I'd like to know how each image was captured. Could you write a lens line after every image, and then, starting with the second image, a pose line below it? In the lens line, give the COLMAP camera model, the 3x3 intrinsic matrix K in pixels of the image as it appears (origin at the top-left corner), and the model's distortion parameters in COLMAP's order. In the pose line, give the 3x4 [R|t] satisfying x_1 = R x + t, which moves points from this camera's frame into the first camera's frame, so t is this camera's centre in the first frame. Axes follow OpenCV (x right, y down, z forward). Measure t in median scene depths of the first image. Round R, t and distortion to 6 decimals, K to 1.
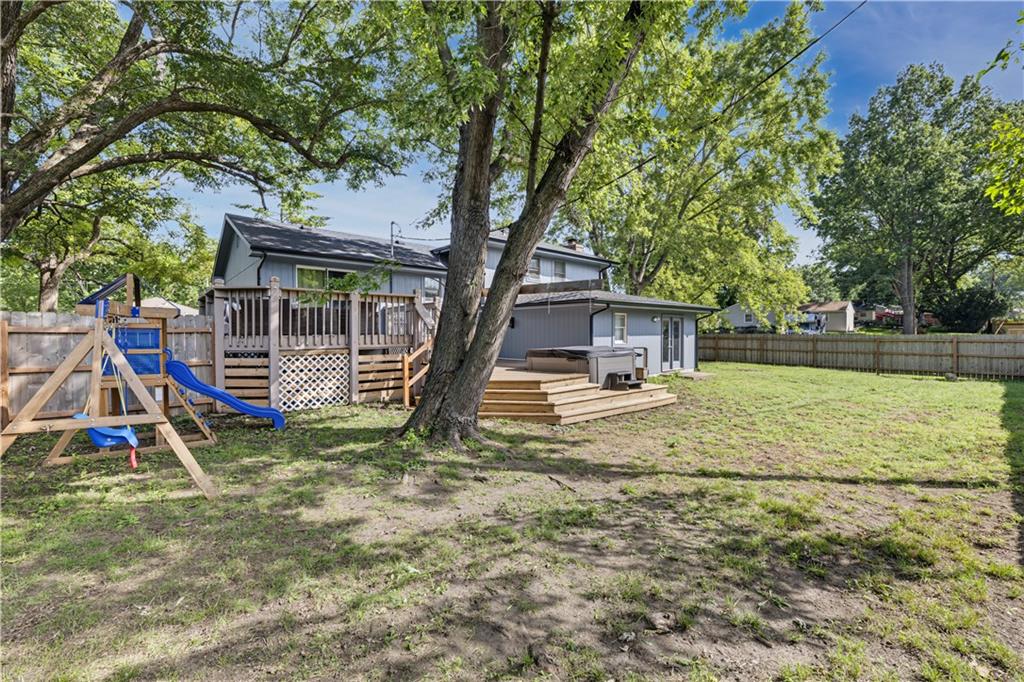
lens RADIAL K [[410.0, 0, 512.7], [0, 410.0, 334.2], [0, 0, 1]] dist [-0.000688, -0.000047]
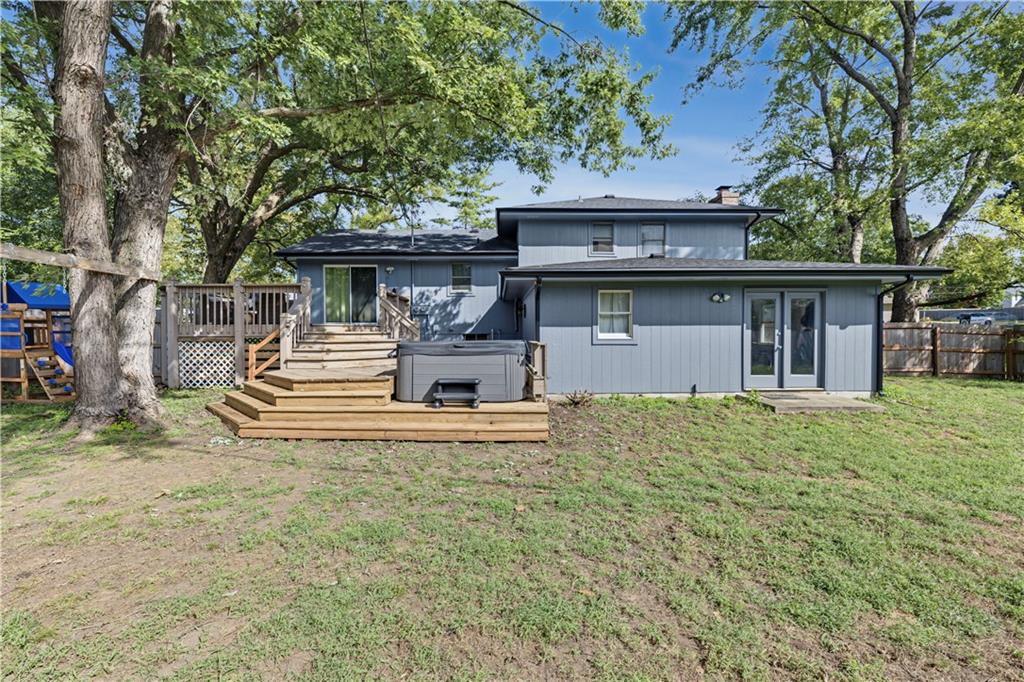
lens RADIAL K [[410.0, 0, 512.7], [0, 410.0, 334.2], [0, 0, 1]] dist [-0.000688, -0.000047]
pose [[0.757338, 0.008854, -0.652963, 0.643178], [-0.000768, 0.999919, 0.012669, 0.010216], [0.653023, -0.009093, 0.757284, 0.486253]]
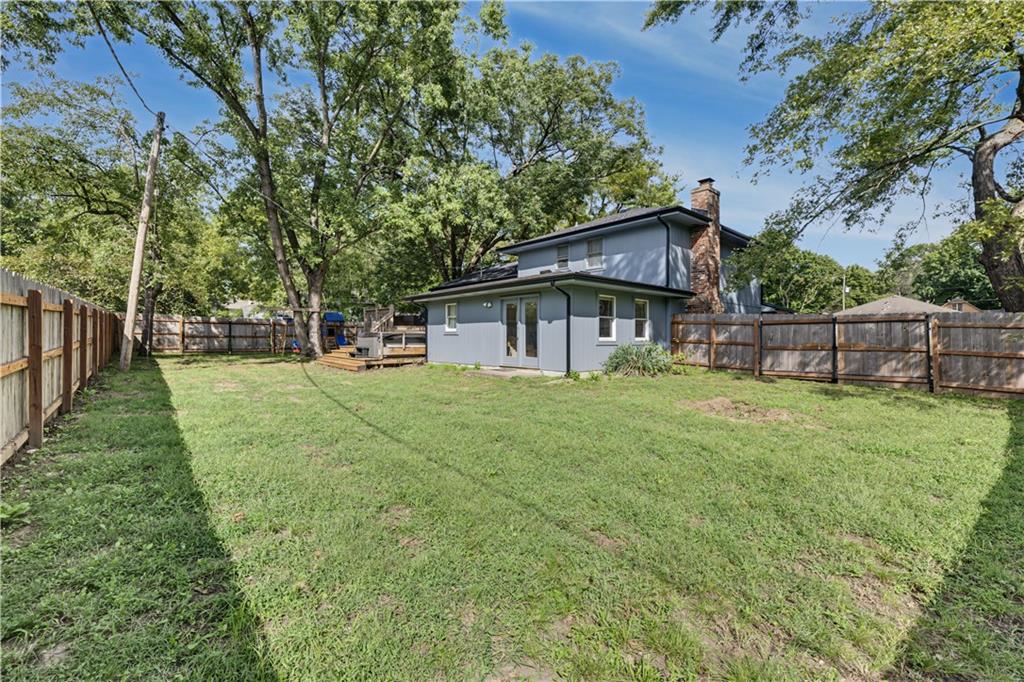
lens RADIAL K [[410.0, 0, 512.7], [0, 410.0, 334.2], [0, 0, 1]] dist [-0.000688, -0.000047]
pose [[0.020992, -0.001246, -0.999779, 1.585129], [-0.002290, 0.999997, -0.001294, 0.037926], [0.999777, 0.002317, 0.020989, 1.330445]]
